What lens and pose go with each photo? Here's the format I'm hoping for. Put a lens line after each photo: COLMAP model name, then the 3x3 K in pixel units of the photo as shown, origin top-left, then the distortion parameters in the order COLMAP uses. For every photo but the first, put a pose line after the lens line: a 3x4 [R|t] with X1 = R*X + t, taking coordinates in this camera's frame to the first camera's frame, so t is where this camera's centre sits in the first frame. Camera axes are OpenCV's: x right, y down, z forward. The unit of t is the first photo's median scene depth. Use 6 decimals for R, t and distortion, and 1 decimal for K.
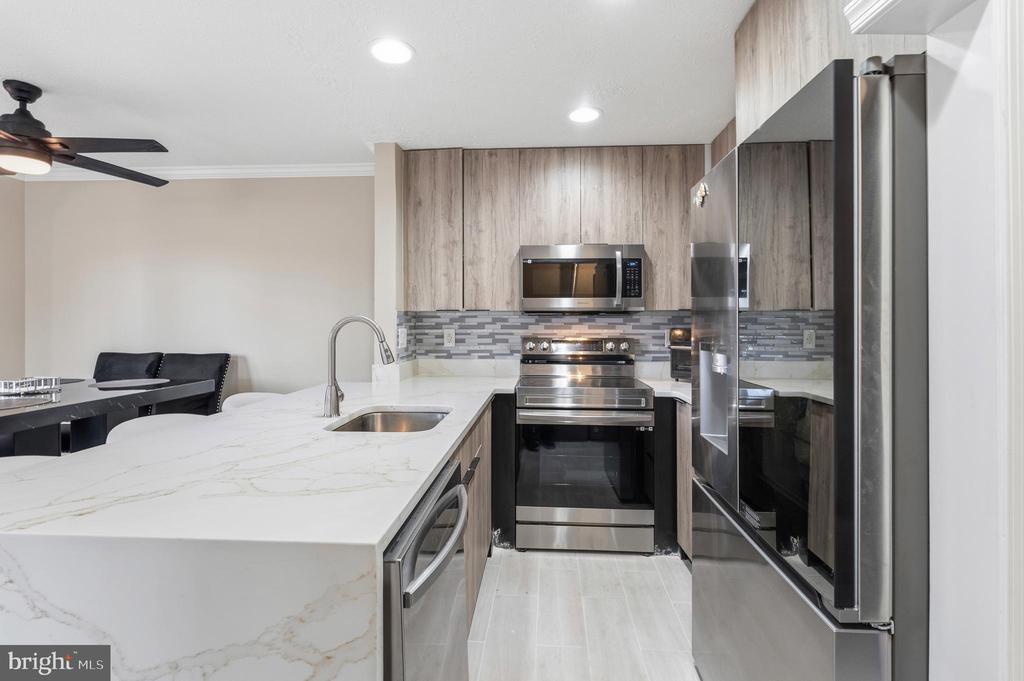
lens RADIAL K [[485.6, 0, 521.8], [0, 485.6, 322.8], [0, 0, 1]] dist [-0.002031, -0.000673]
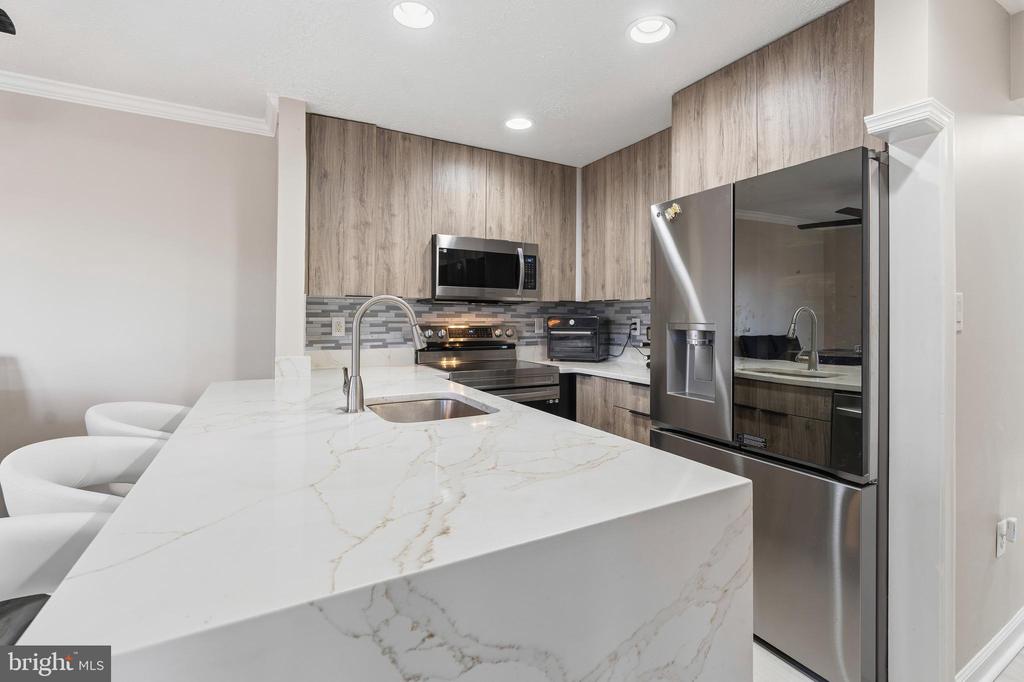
lens RADIAL K [[460.8, 0, 517.4], [0, 460.8, 313.3], [0, 0, 1]] dist [-0.002099, -0.000851]
pose [[0.840877, 0.008661, 0.541157, -0.372498], [-0.003211, 0.999934, -0.011013, 0.016043], [-0.541217, 0.007523, 0.840849, 0.096383]]
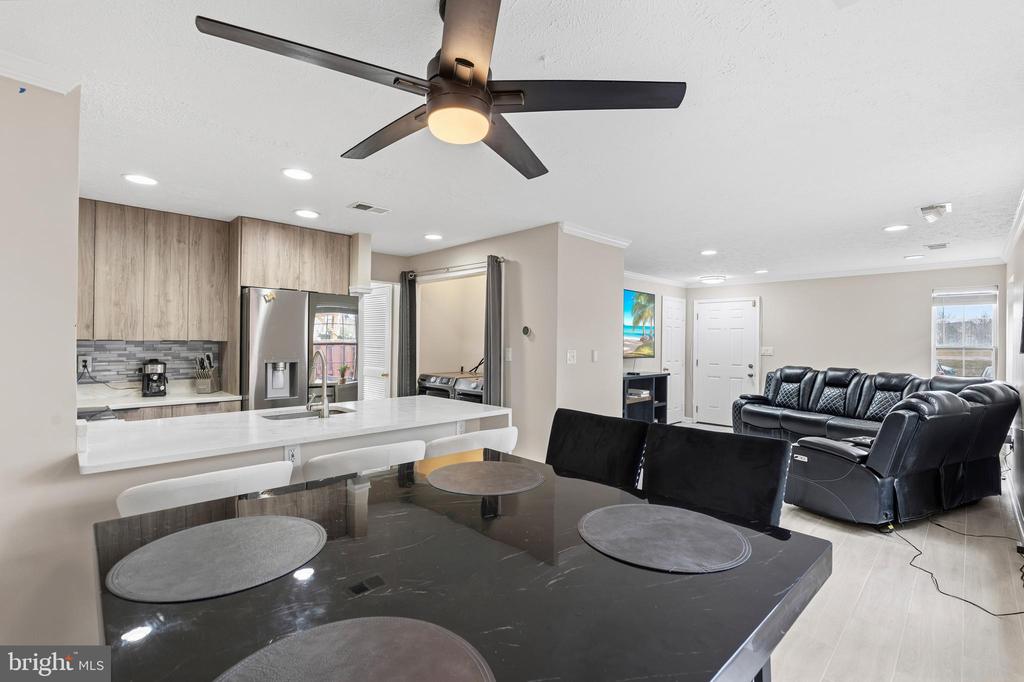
lens RADIAL K [[460.8, 0, 512.9], [0, 460.8, 340.5], [0, 0, 1]] dist [-0.002099, -0.000851]
pose [[-0.745446, -0.002881, 0.666560, -1.103486], [-0.006720, 0.999972, -0.003193, -0.027521], [-0.666532, -0.006860, -0.745445, 1.032532]]
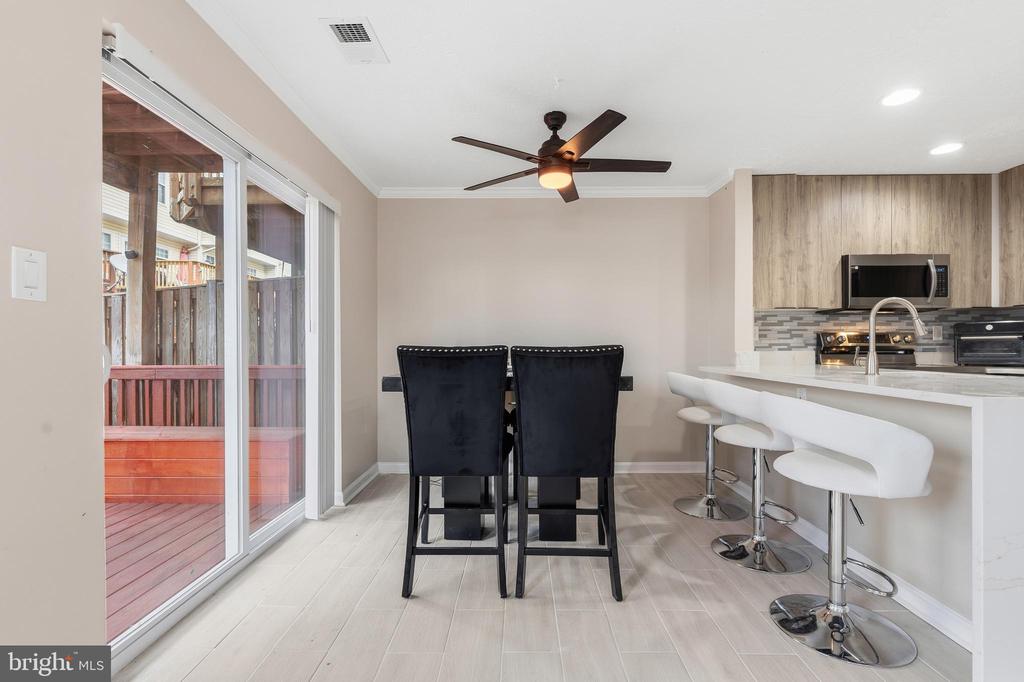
lens RADIAL K [[460.8, 0, 510.4], [0, 460.8, 344.7], [0, 0, 1]] dist [-0.002099, -0.000851]
pose [[0.999344, -0.001781, 0.036168, -0.876902], [0.001927, 0.999990, -0.004023, 0.069447], [-0.036160, 0.004090, 0.999338, -0.124000]]
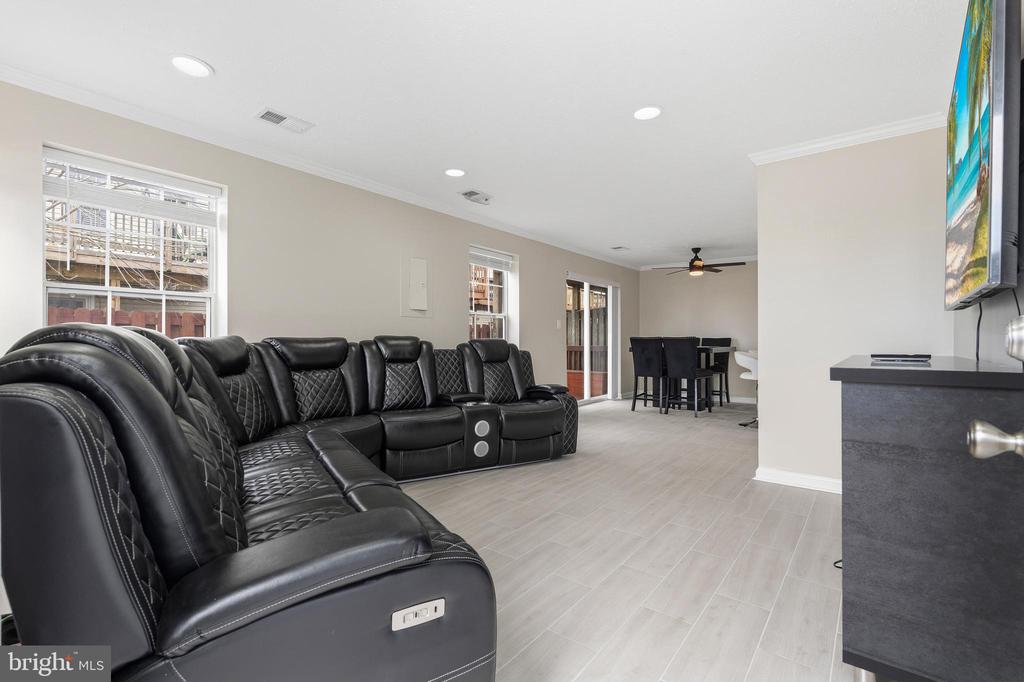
lens RADIAL K [[460.8, 0, 511.2], [0, 460.8, 342.2], [0, 0, 1]] dist [-0.002099, -0.000851]
pose [[0.816470, 0.007351, -0.577341, -0.202574], [-0.003307, 0.999962, 0.008056, 0.075341], [0.577379, -0.004668, 0.816463, -1.608063]]
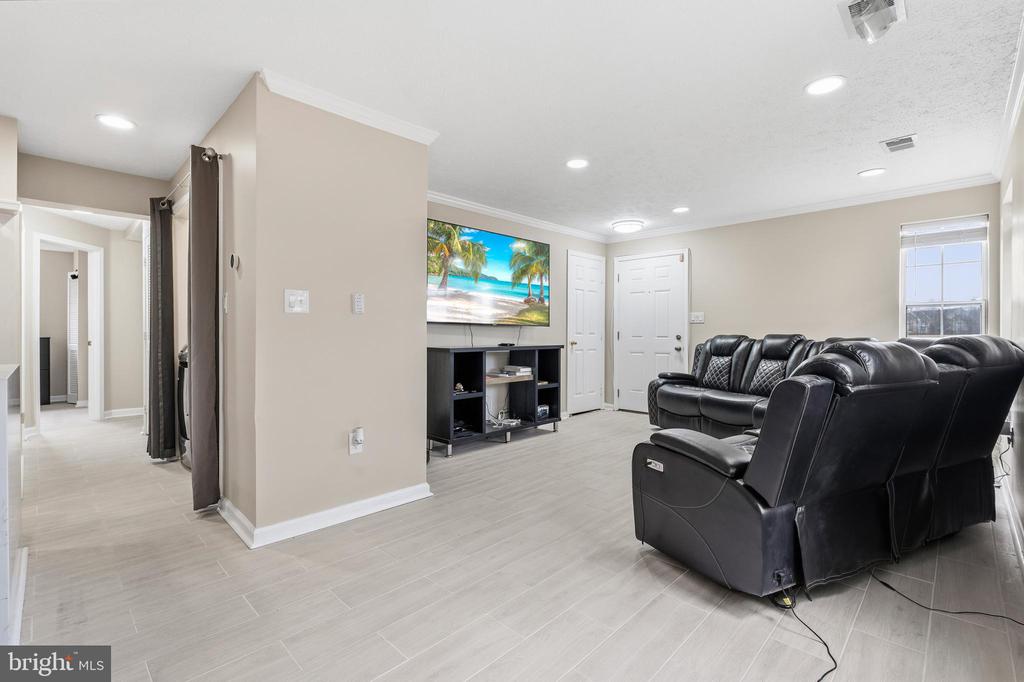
lens RADIAL K [[460.8, 0, 513.7], [0, 460.8, 335.7], [0, 0, 1]] dist [-0.002099, -0.000851]
pose [[-0.753963, -0.002191, 0.656914, -1.161430], [0.002372, 0.999979, 0.006058, 0.069997], [-0.656913, 0.006126, -0.753942, 0.292318]]
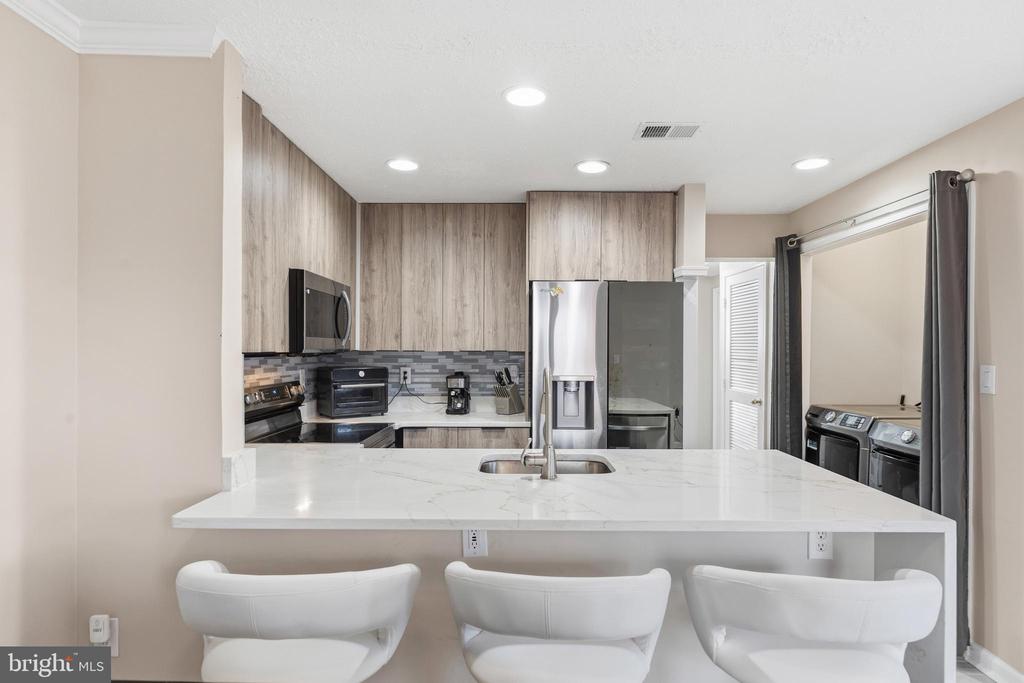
lens RADIAL K [[554.1, 0, 516.5], [0, 554.1, 348.0], [0, 0, 1]] dist [-0.000325, 0.000043]
pose [[-0.055035, 0.000091, 0.998484, -0.891375], [-0.001670, 0.999999, -0.000184, -0.032183], [-0.998483, -0.001678, -0.055034, 0.689855]]
